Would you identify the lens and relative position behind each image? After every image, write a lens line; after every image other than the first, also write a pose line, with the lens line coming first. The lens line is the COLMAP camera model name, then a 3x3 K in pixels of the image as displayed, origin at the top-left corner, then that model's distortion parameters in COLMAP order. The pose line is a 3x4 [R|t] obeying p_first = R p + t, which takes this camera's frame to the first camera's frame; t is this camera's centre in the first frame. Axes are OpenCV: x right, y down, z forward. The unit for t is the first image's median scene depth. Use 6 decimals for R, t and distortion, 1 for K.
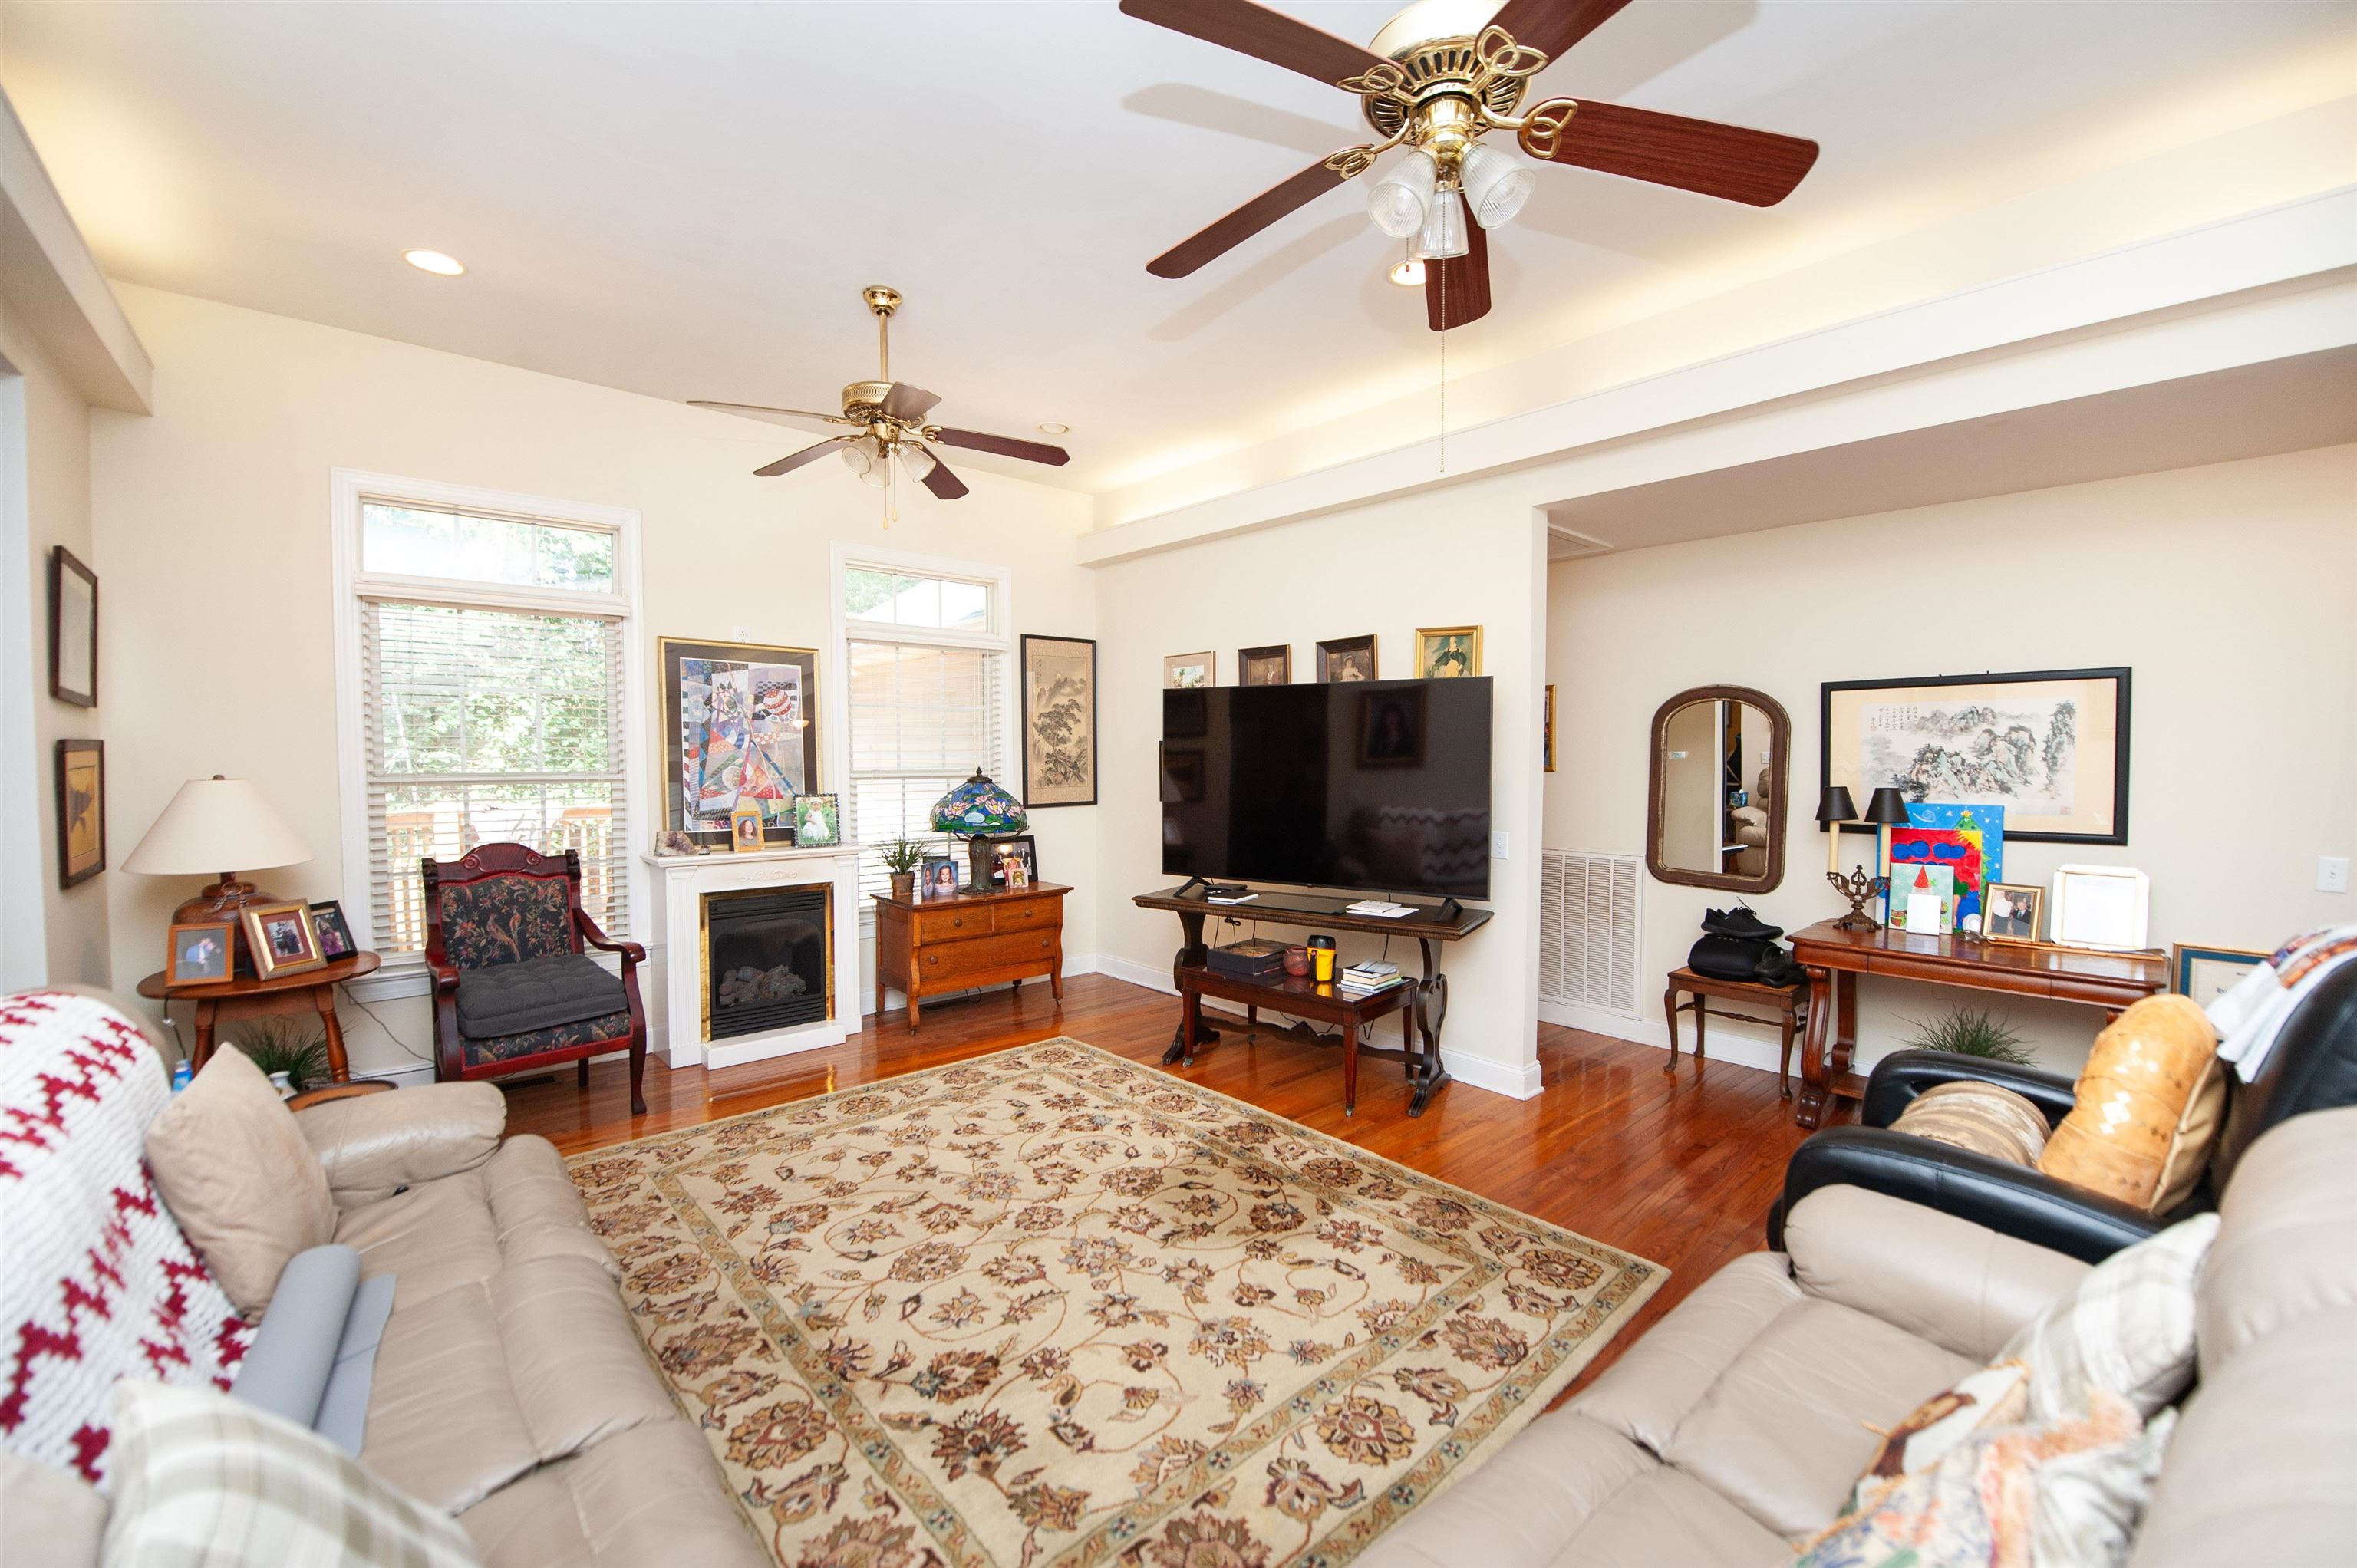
lens RADIAL K [[931.5, 0, 1186.5], [0, 931.5, 790.6], [0, 0, 1]] dist [-0.022917, 0.000029]
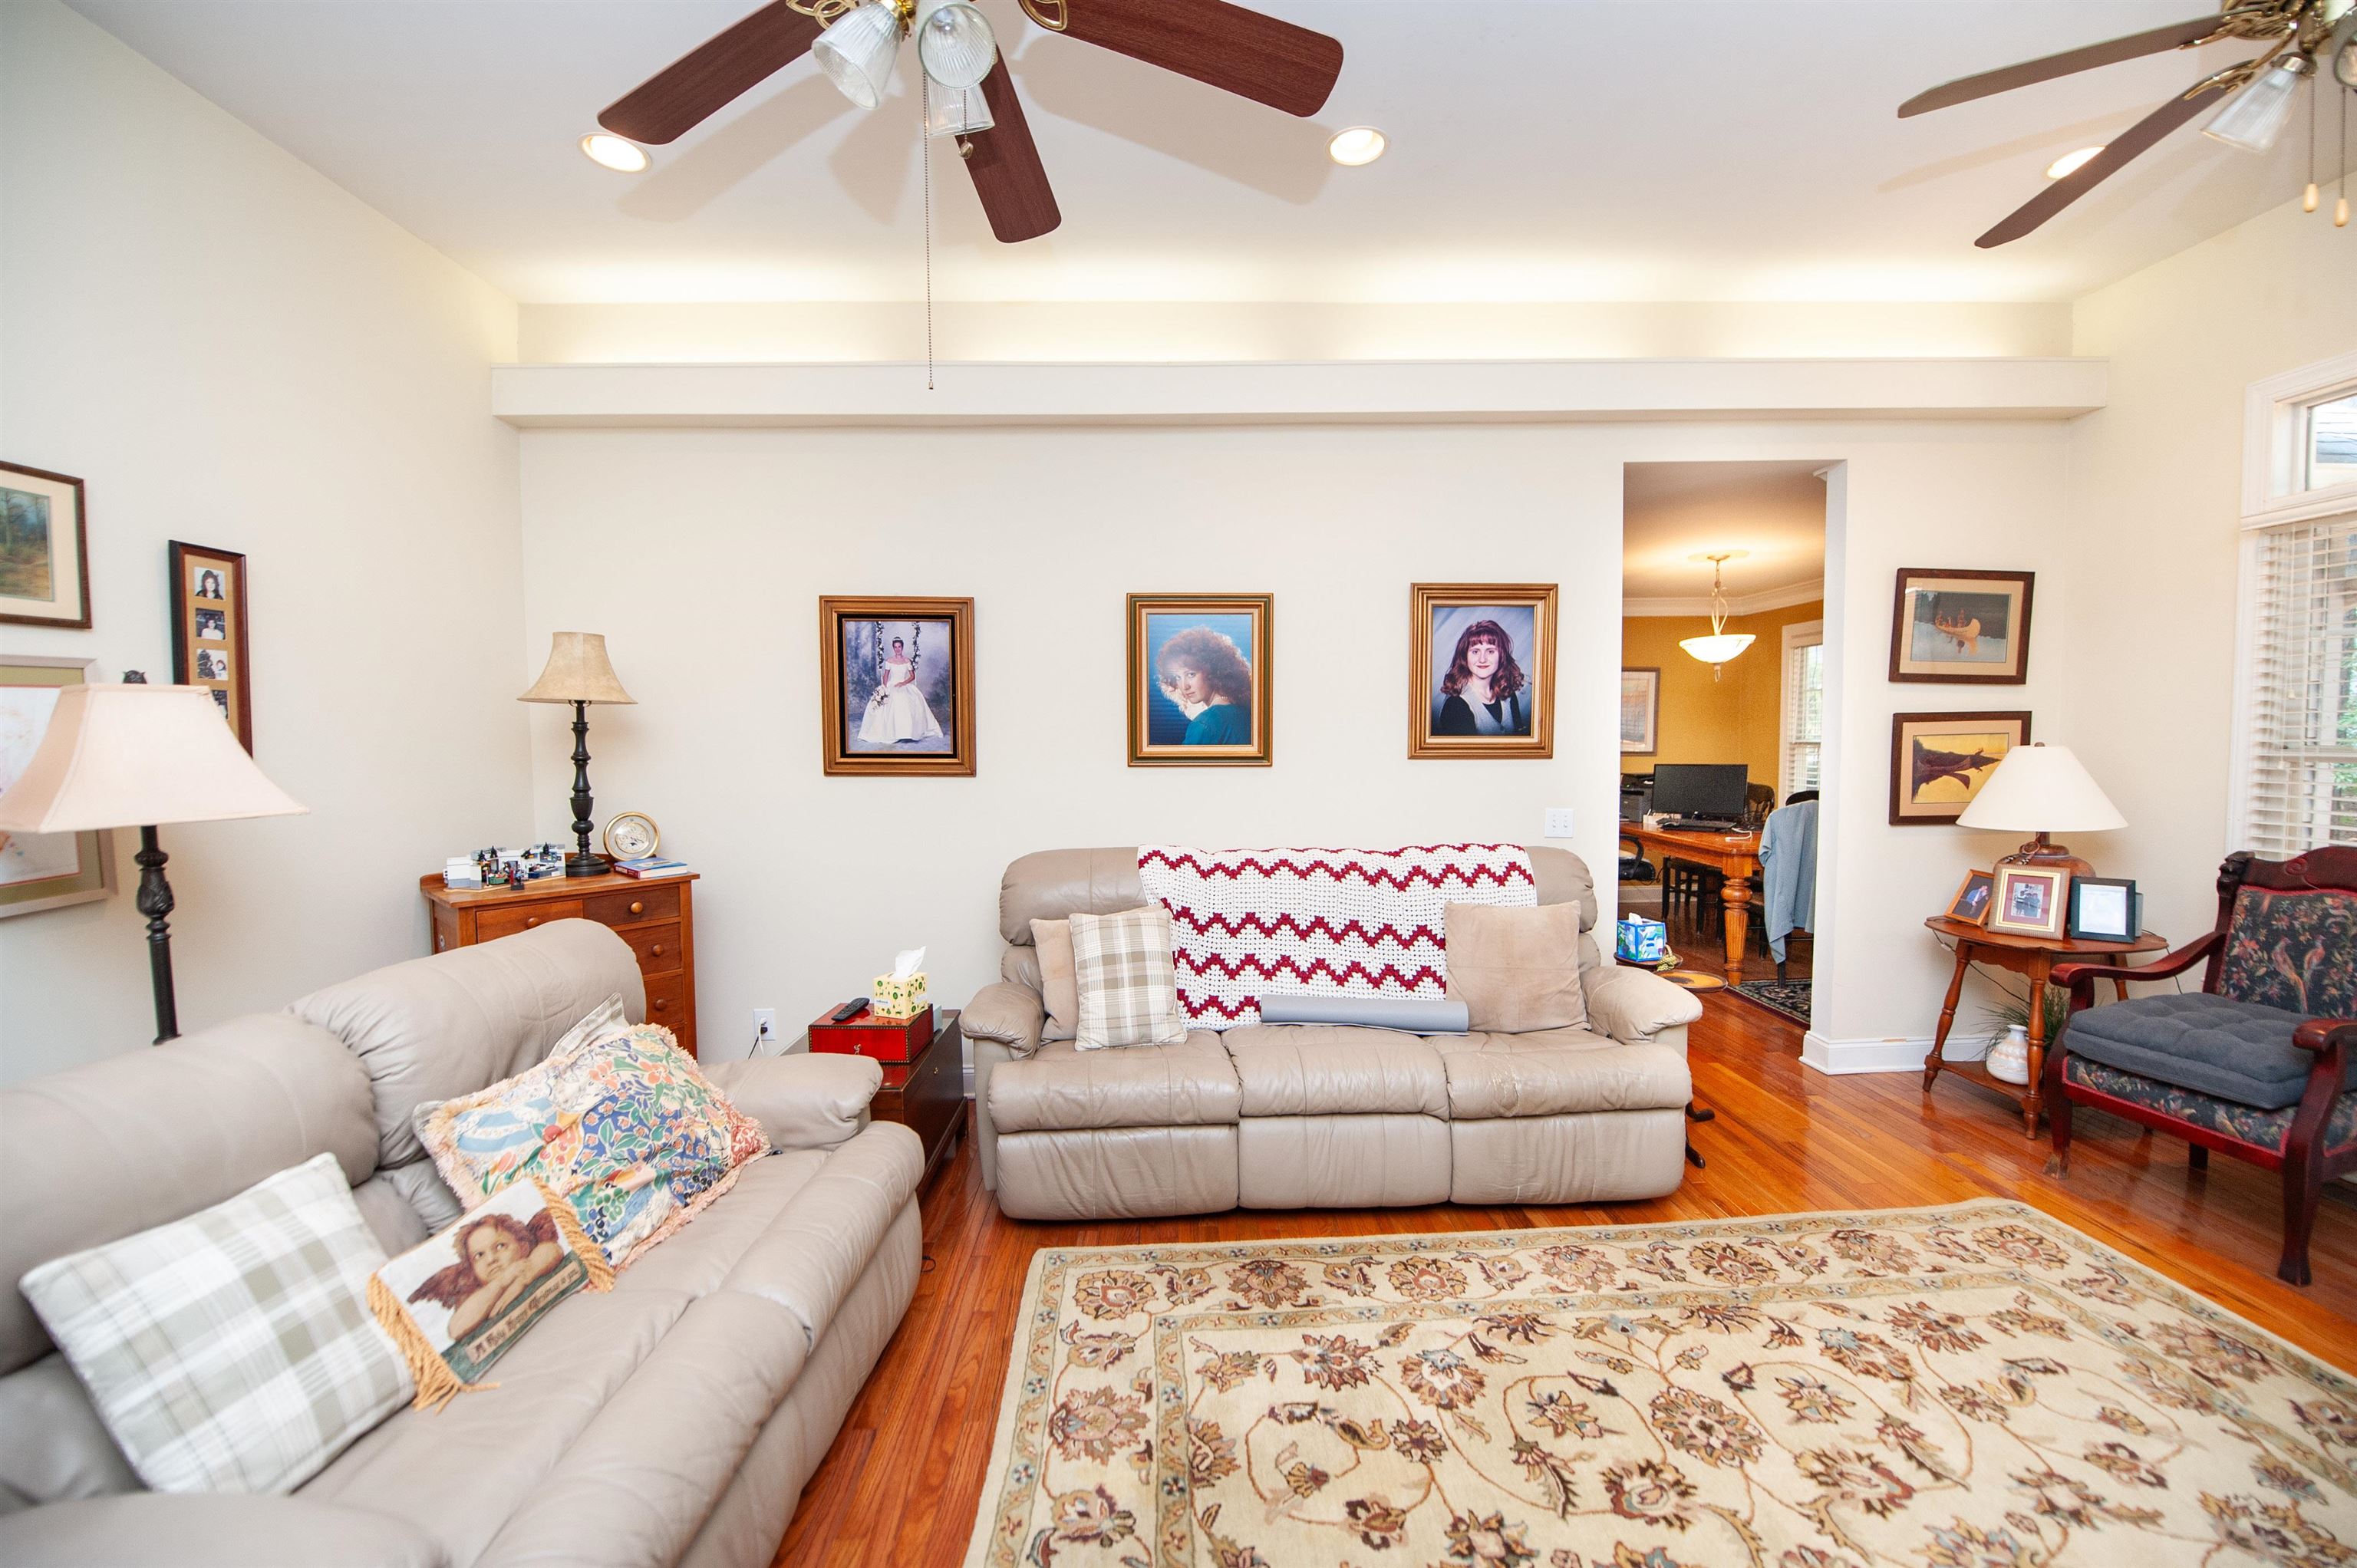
lens RADIAL K [[931.5, 0, 1188.2], [0, 931.5, 787.4], [0, 0, 1]] dist [-0.022917, 0.000029]
pose [[-0.639903, 0.052194, -0.766681, 0.477187], [-0.020860, 0.996143, 0.085226, -0.039167], [0.768173, 0.070530, -0.636346, 1.052847]]
